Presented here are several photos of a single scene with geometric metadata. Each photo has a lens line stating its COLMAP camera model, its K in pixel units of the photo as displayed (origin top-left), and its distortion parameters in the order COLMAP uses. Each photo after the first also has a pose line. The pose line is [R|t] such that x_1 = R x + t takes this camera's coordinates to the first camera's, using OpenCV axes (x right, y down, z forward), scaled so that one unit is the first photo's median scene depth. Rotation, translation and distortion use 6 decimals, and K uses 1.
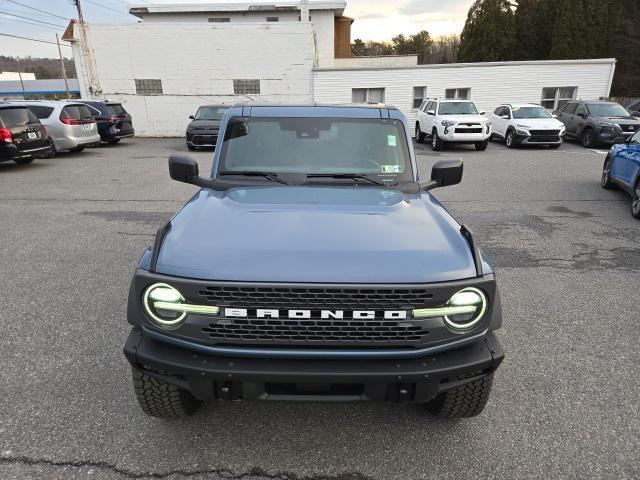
lens RADIAL K [[425.7, 0, 313.5], [0, 425.7, 242.0], [0, 0, 1]] dist [0.066923, -0.045991]
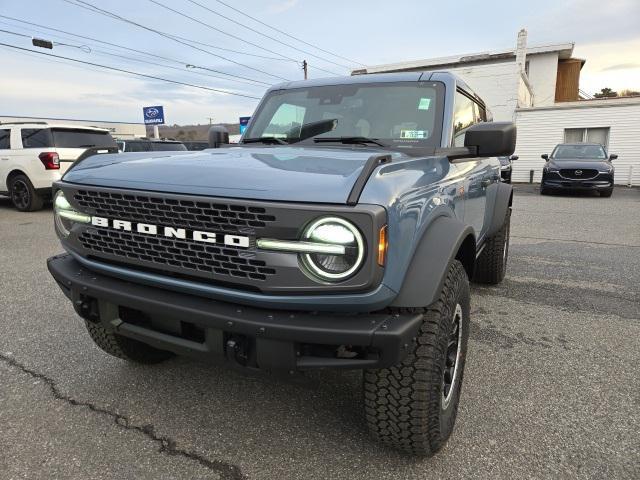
lens RADIAL K [[425.7, 0, 318.5], [0, 425.7, 233.9], [0, 0, 1]] dist [0.066923, -0.045991]
pose [[0.887655, 0.091376, -0.451353, 0.544037], [-0.153603, 0.982736, -0.103132, 0.172190], [0.434137, 0.160875, 0.886366, 0.294347]]
